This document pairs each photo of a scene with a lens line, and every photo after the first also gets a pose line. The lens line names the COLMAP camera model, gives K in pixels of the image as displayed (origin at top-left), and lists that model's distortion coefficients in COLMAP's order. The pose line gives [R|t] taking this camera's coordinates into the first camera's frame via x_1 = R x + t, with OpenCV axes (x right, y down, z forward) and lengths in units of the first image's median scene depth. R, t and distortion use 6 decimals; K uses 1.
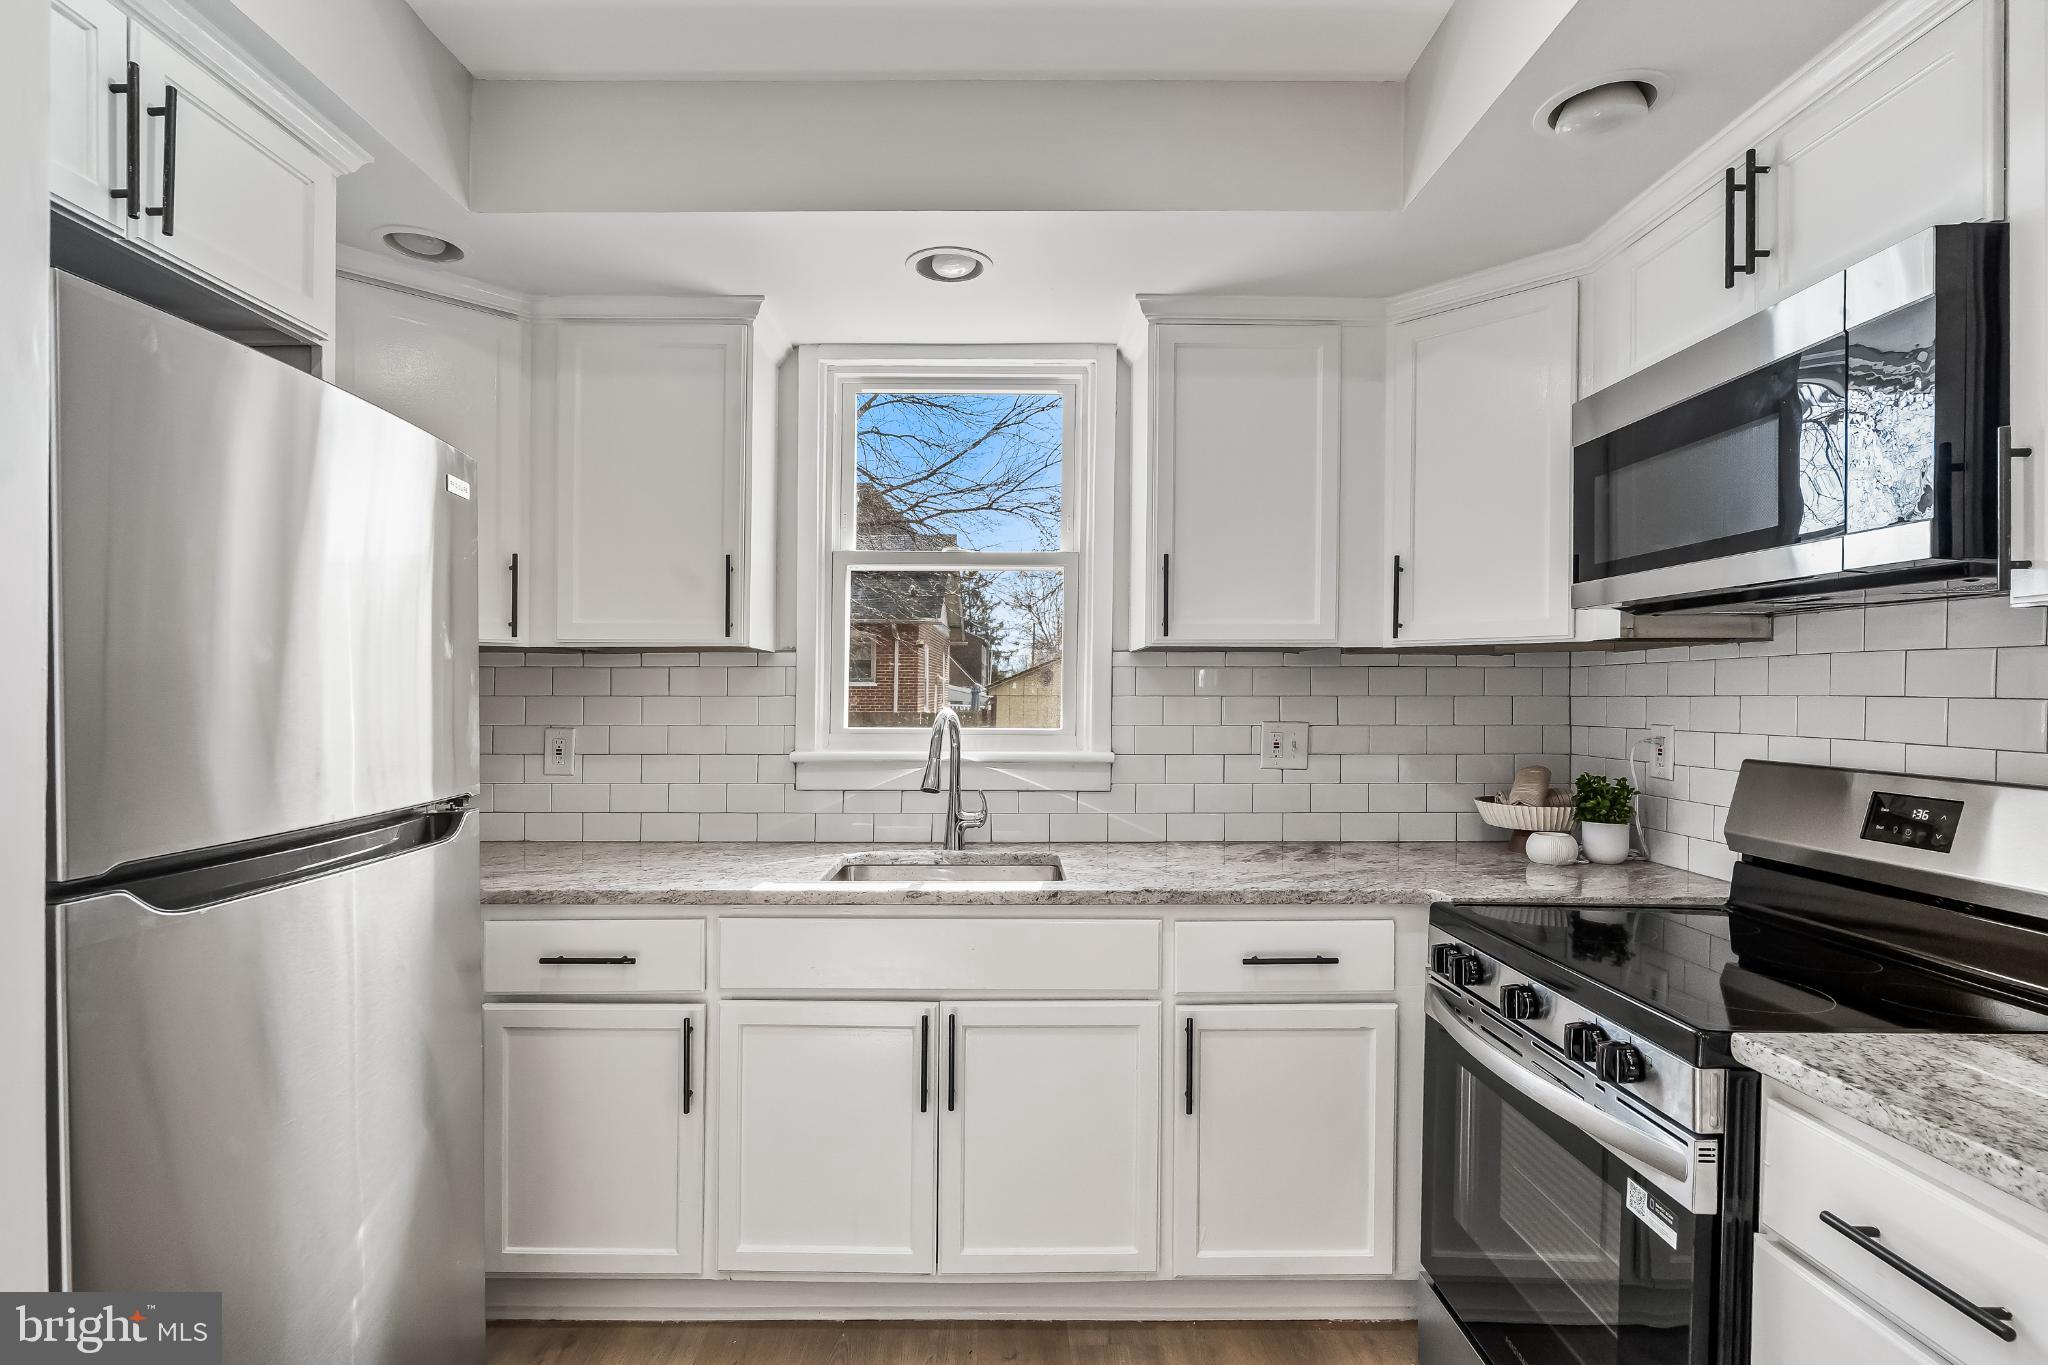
lens RADIAL K [[1018.0, 0, 997.2], [0, 1018.0, 710.7], [0, 0, 1]] dist [-0.003495, 0.003397]
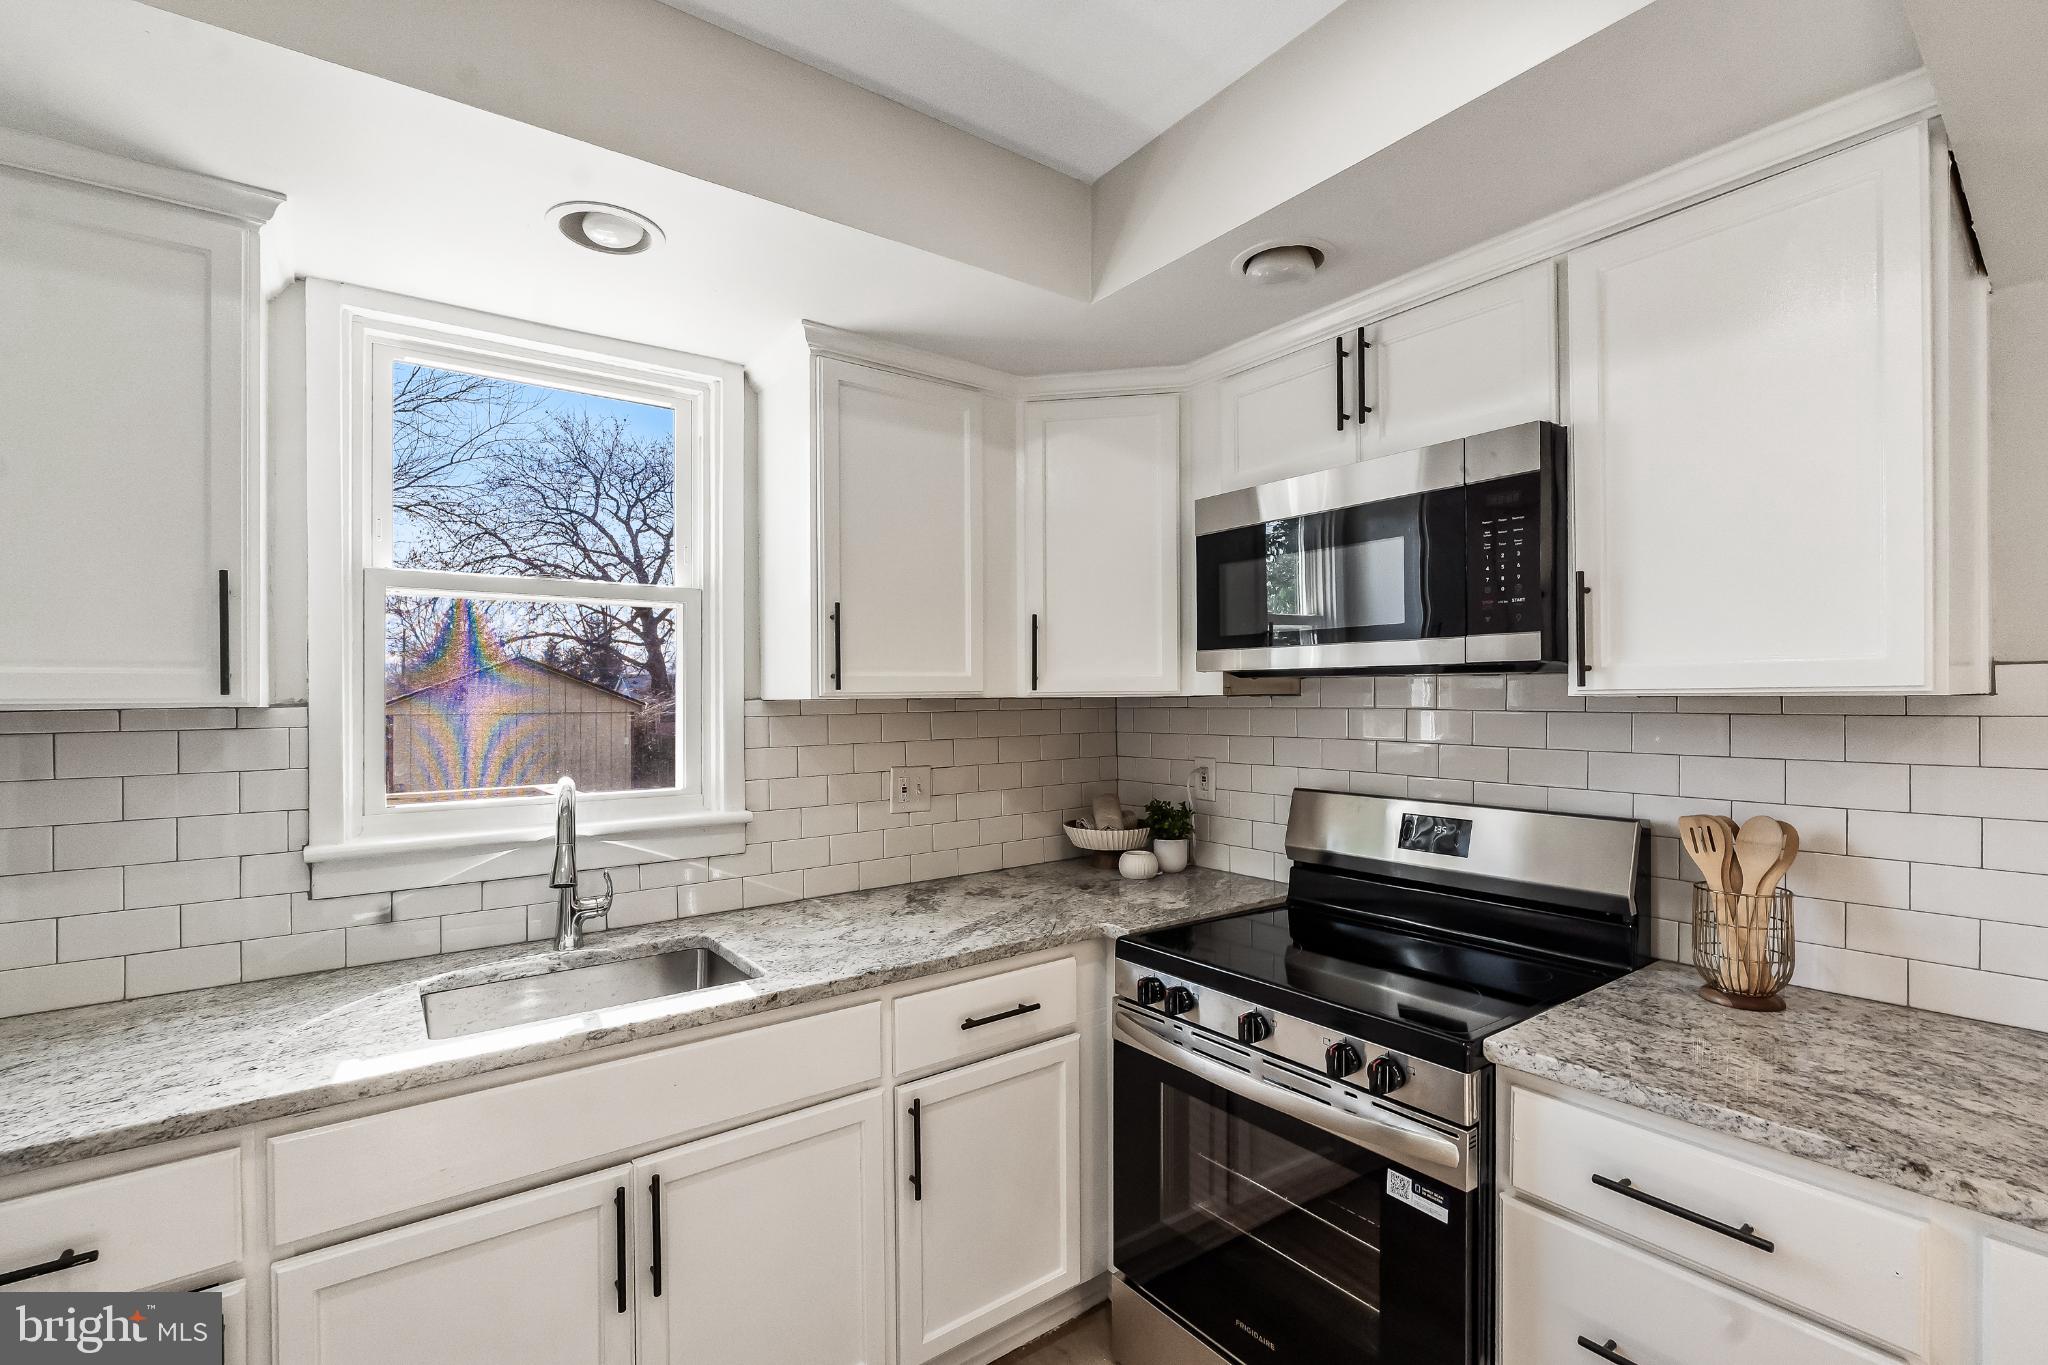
lens RADIAL K [[915.9, 0, 1017.5], [0, 915.9, 710.0], [0, 0, 1]] dist [-0.004820, 0.000197]
pose [[0.805271, -0.020132, 0.592565, -0.230057], [0.022388, 0.999743, 0.003541, -0.060762], [-0.592484, 0.010415, 0.805515, 0.249333]]
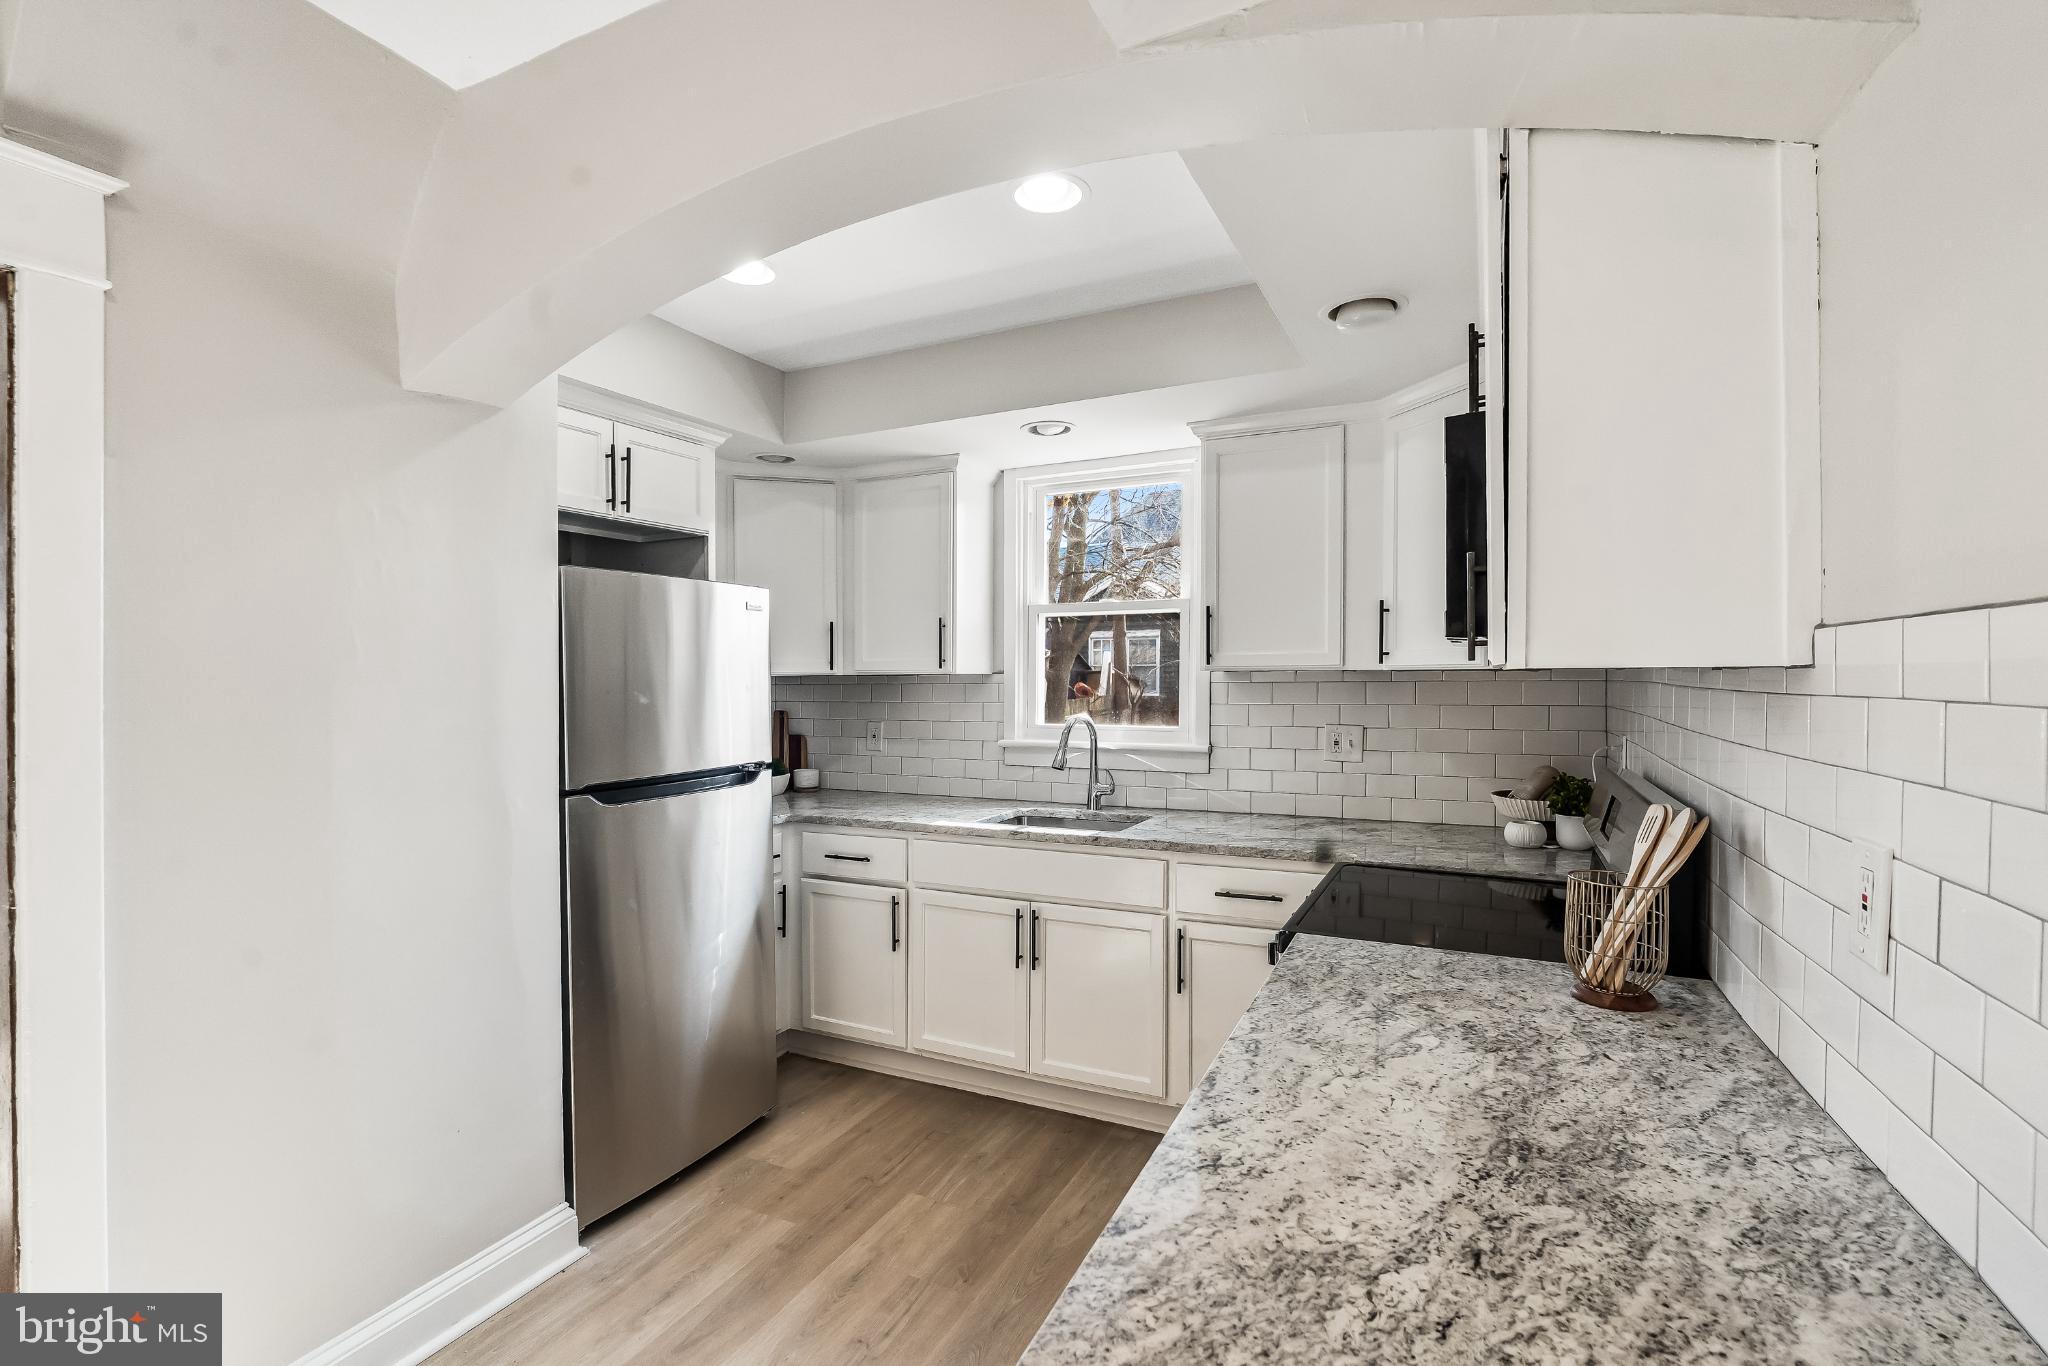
lens RADIAL K [[943.1, 0, 1009.0], [0, 943.1, 702.0], [0, 0, 1]] dist [-0.001994, -0.000585]
pose [[0.892899, 0.003293, -0.450245, 0.574291], [0.002327, 0.999926, 0.011927, -0.042391], [0.450251, -0.011697, 0.892826, -0.322885]]
